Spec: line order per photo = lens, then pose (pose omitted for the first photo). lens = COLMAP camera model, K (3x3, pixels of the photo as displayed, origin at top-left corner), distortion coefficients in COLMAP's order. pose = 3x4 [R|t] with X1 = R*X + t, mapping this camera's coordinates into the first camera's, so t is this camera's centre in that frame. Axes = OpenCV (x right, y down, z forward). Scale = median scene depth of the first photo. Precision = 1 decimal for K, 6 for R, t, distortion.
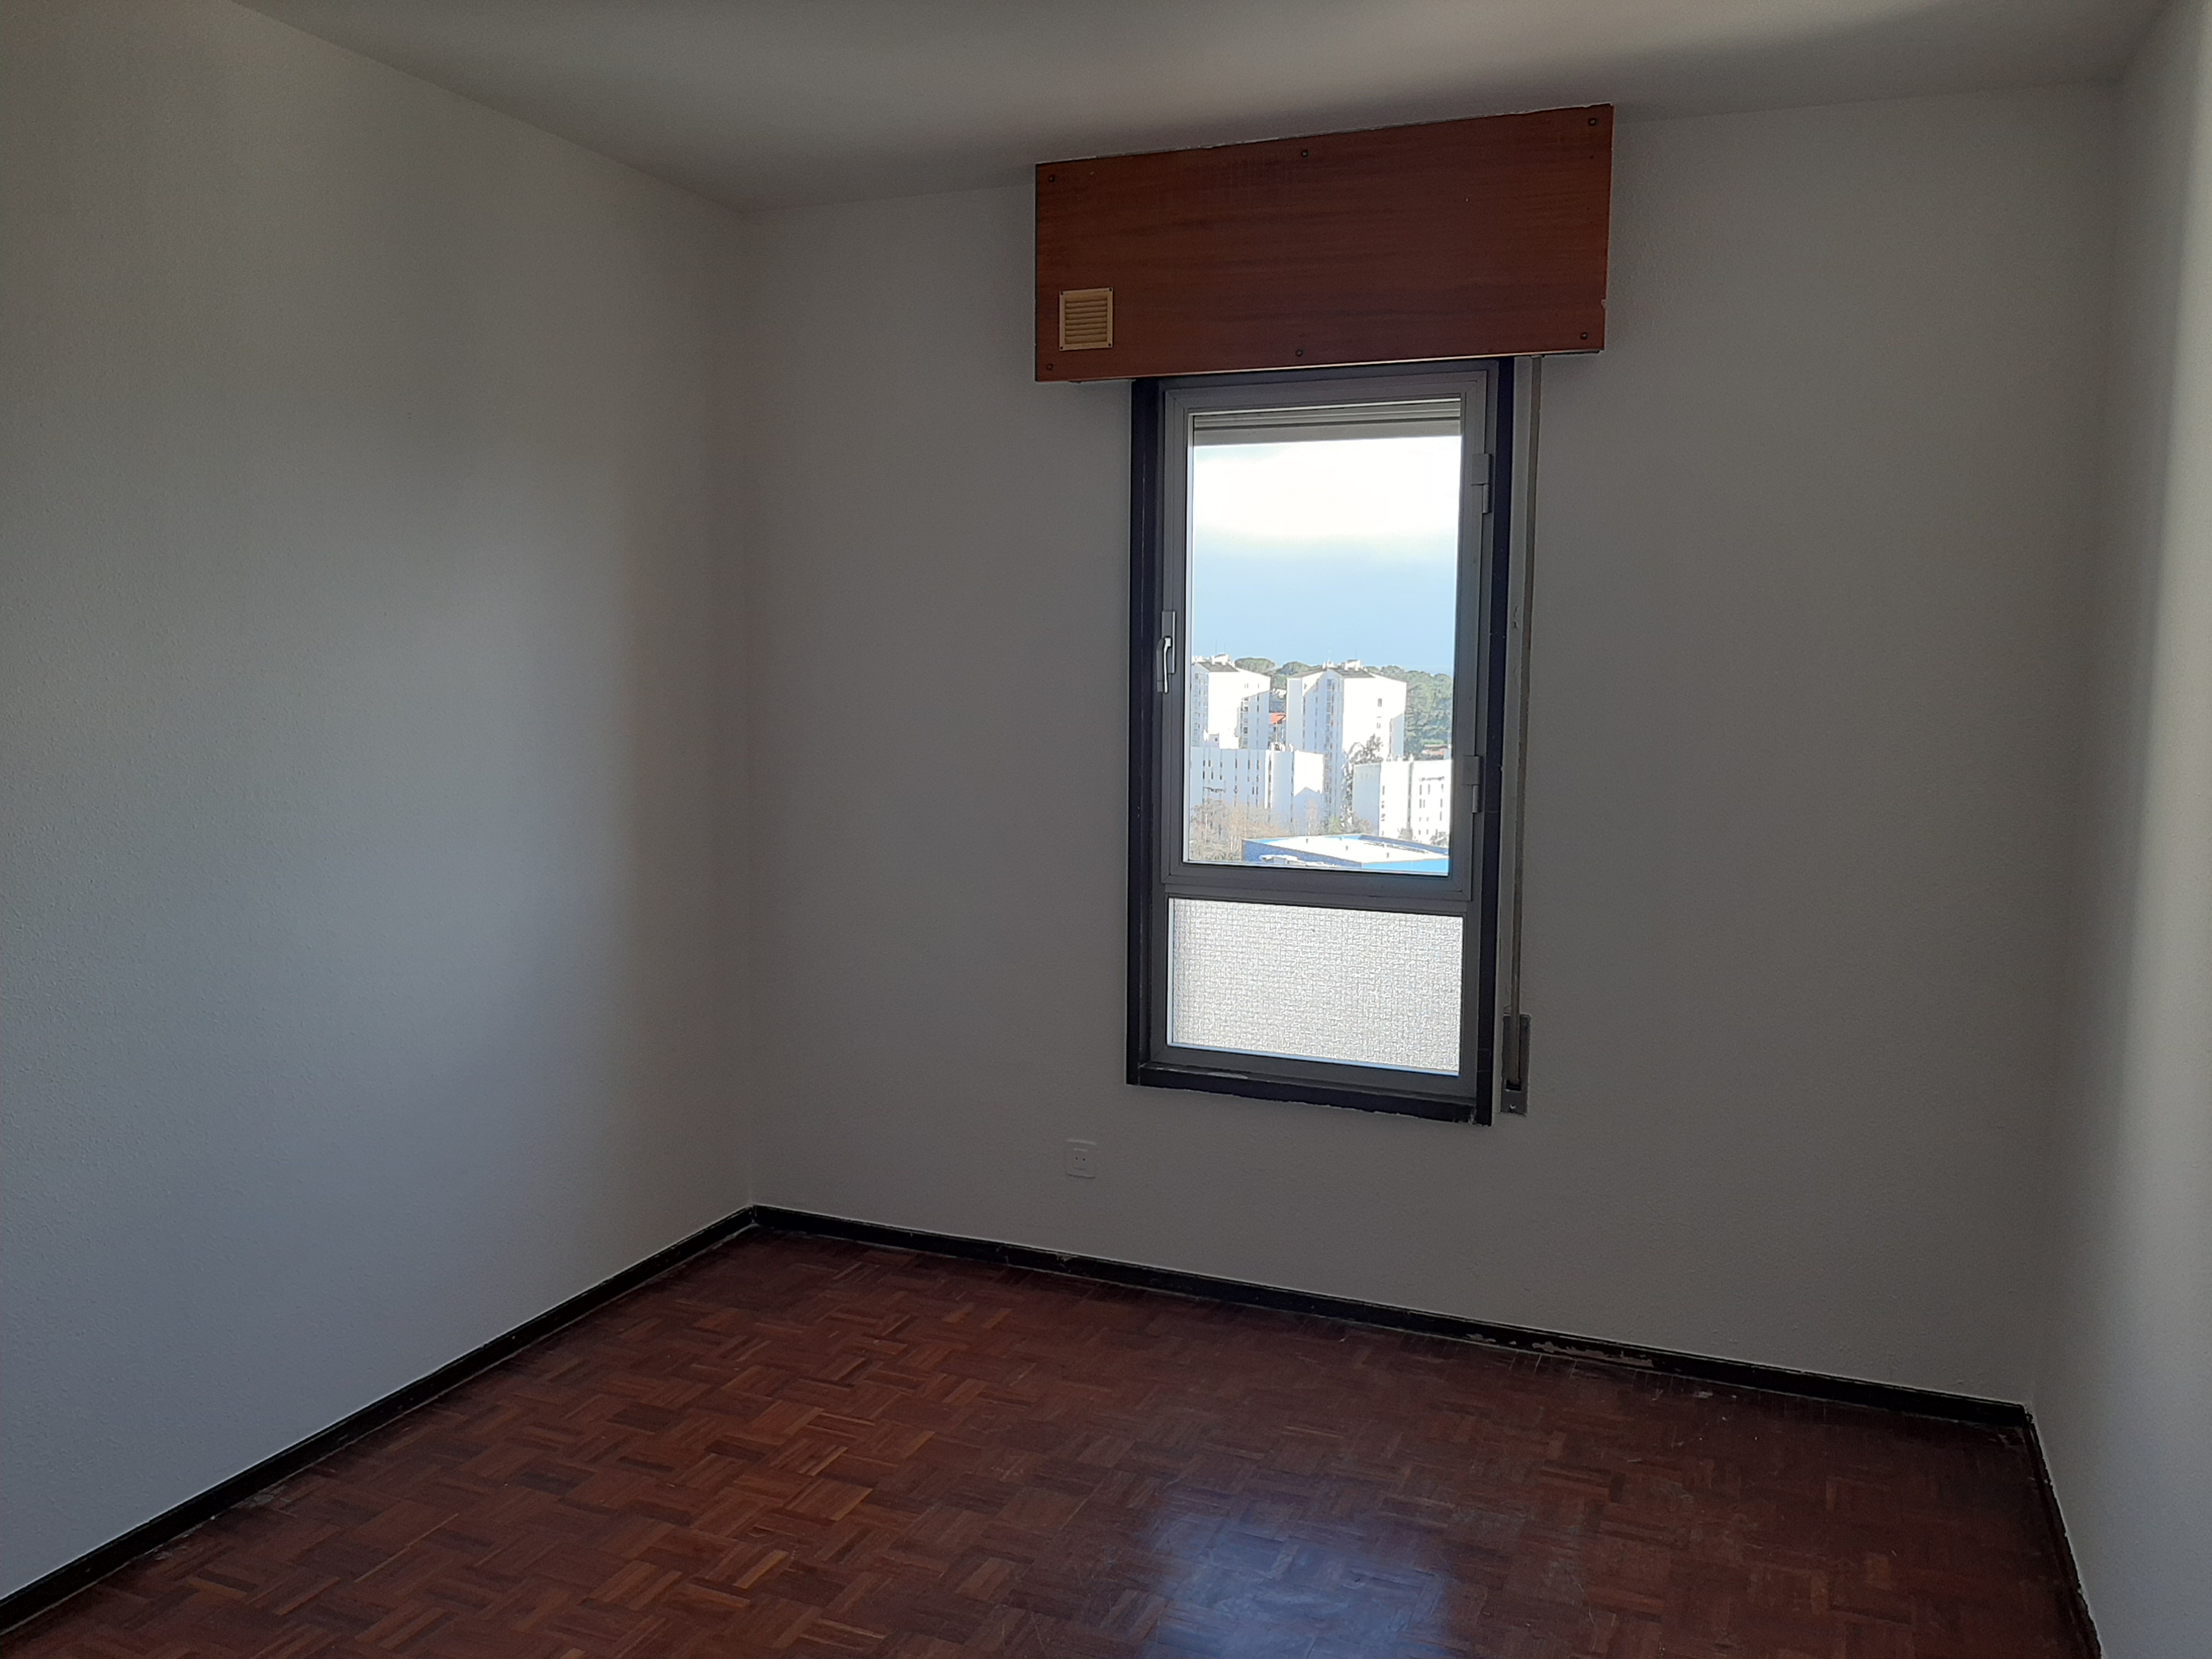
lens RADIAL K [[1722.8, 0, 1110.9], [0, 1722.8, 815.2], [0, 0, 1]] dist [0.048937, -0.099382]
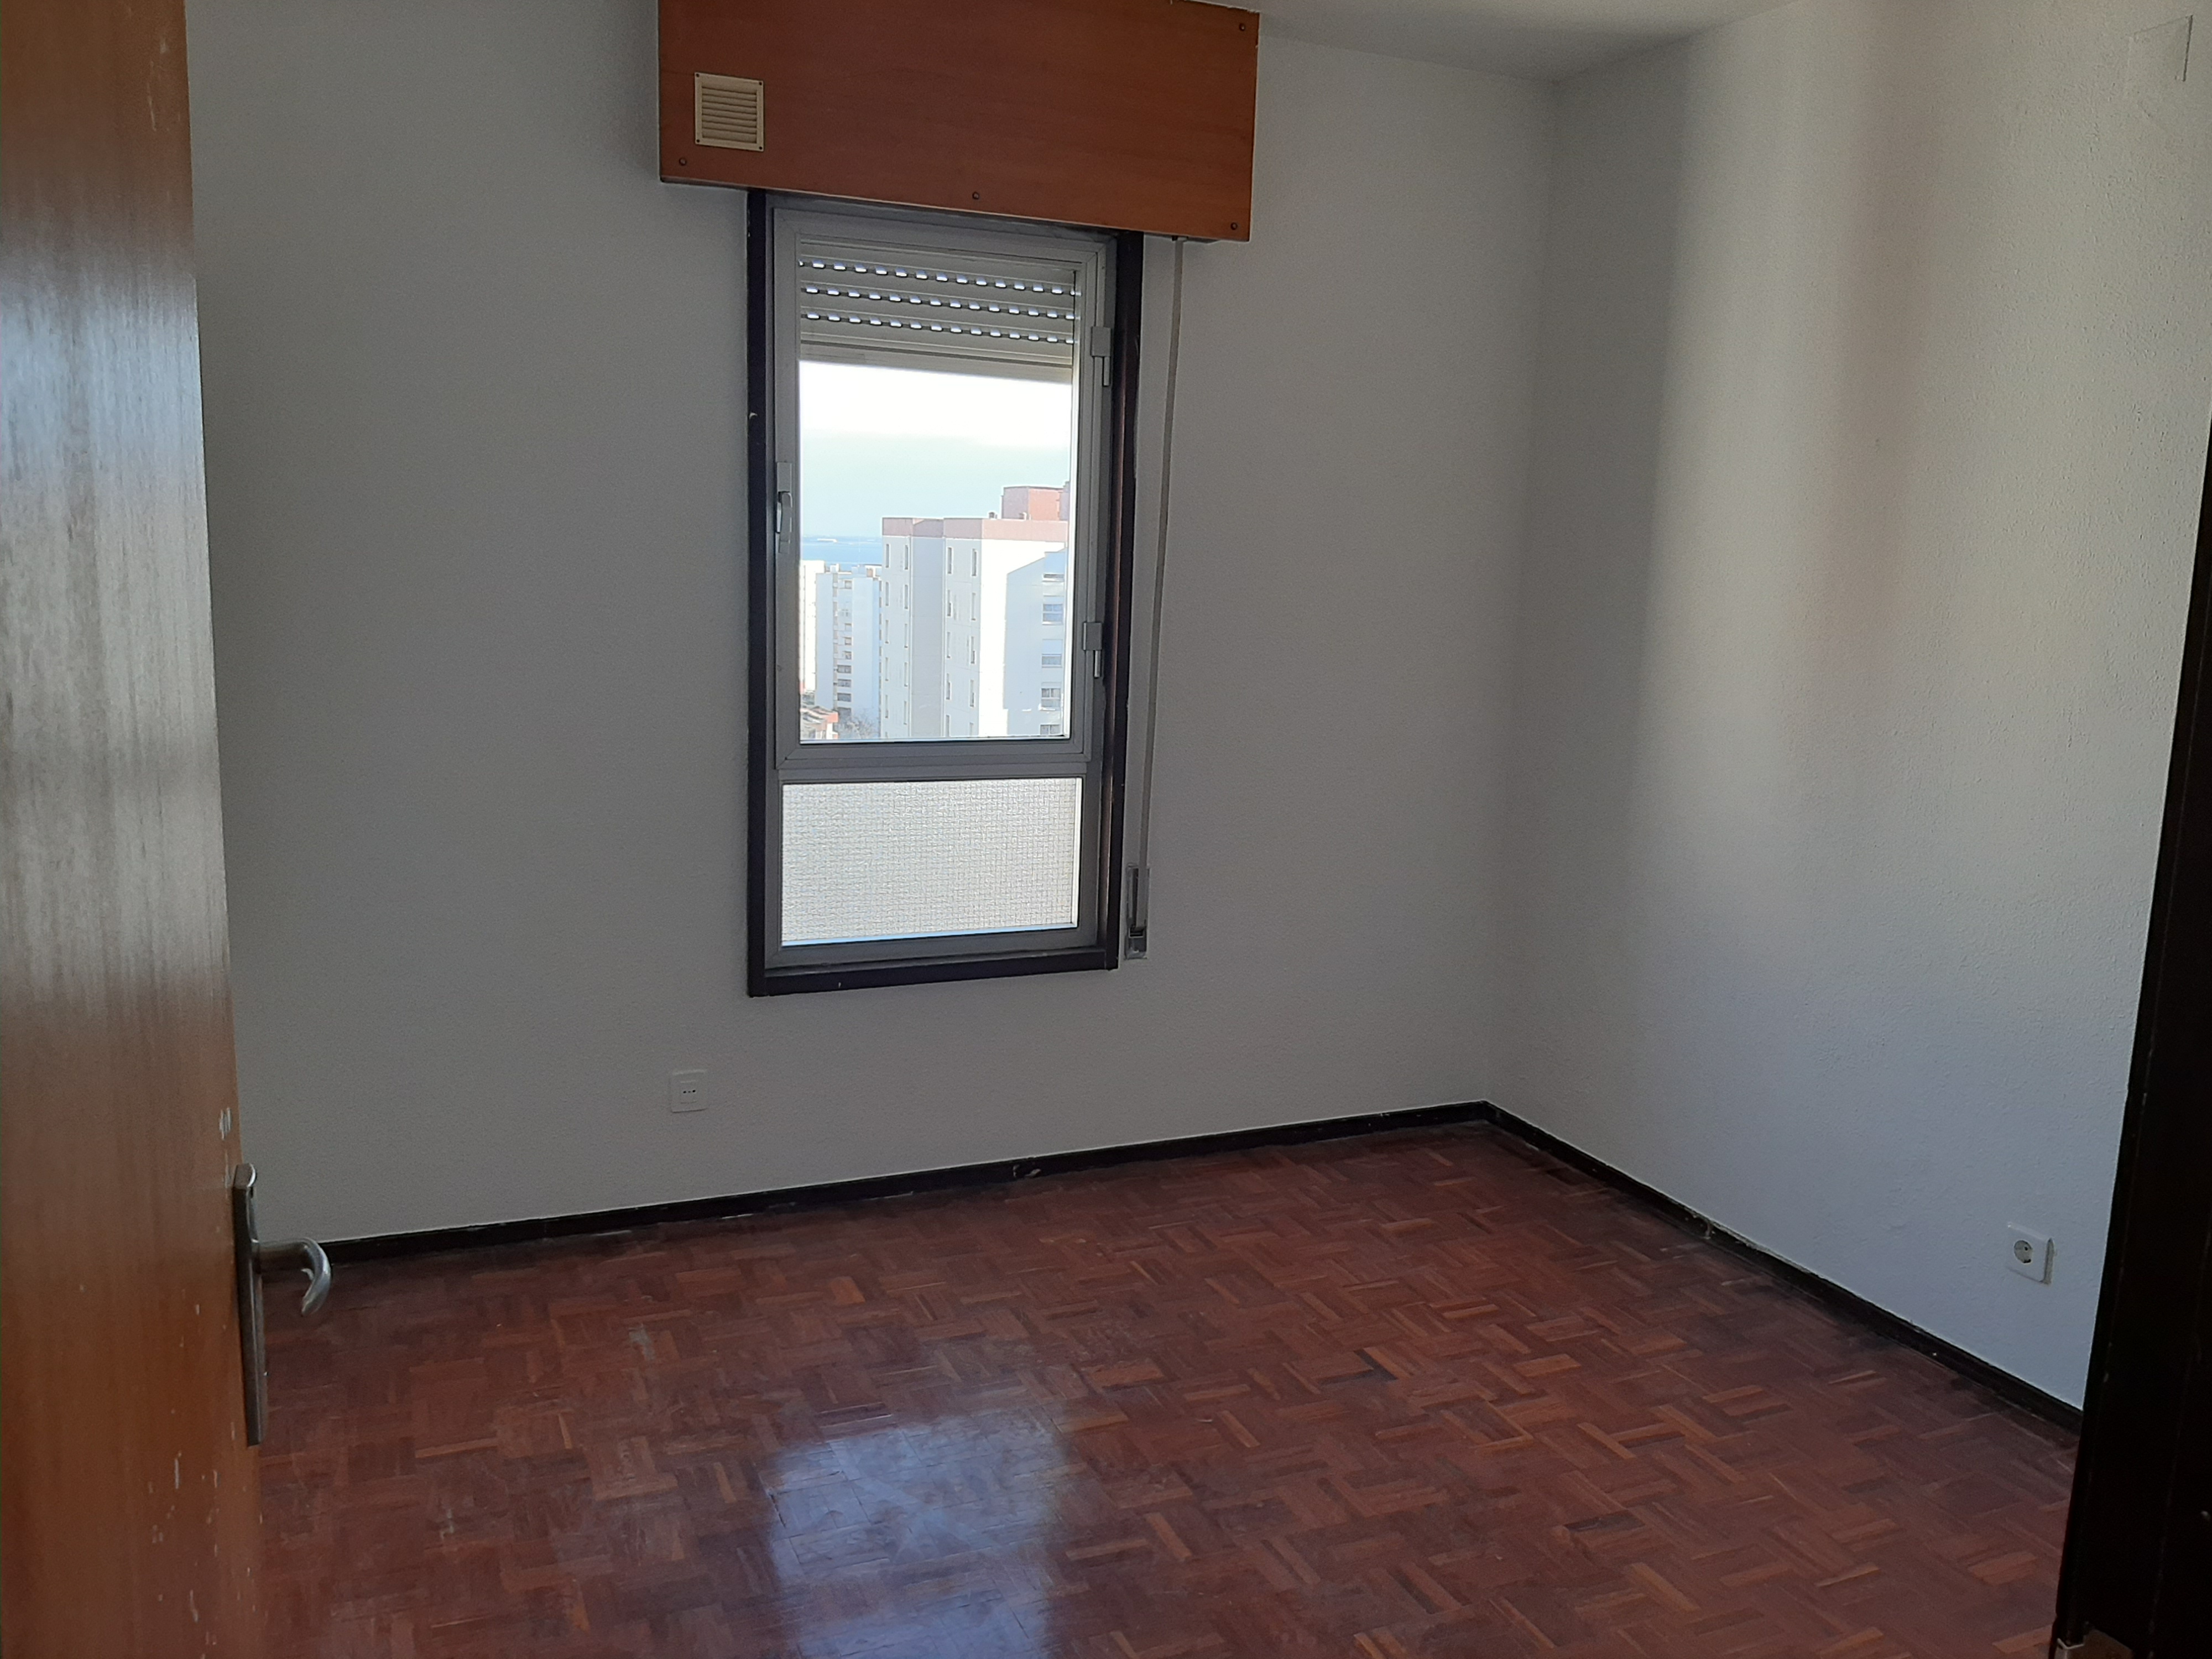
lens RADIAL K [[1722.8, 0, 1110.9], [0, 1722.8, 815.2], [0, 0, 1]] dist [0.048937, -0.099382]
pose [[0.693142, -0.099677, 0.713876, -0.522586], [0.046272, 0.994503, 0.093932, -0.014447], [-0.719314, -0.032075, 0.693944, 0.260596]]
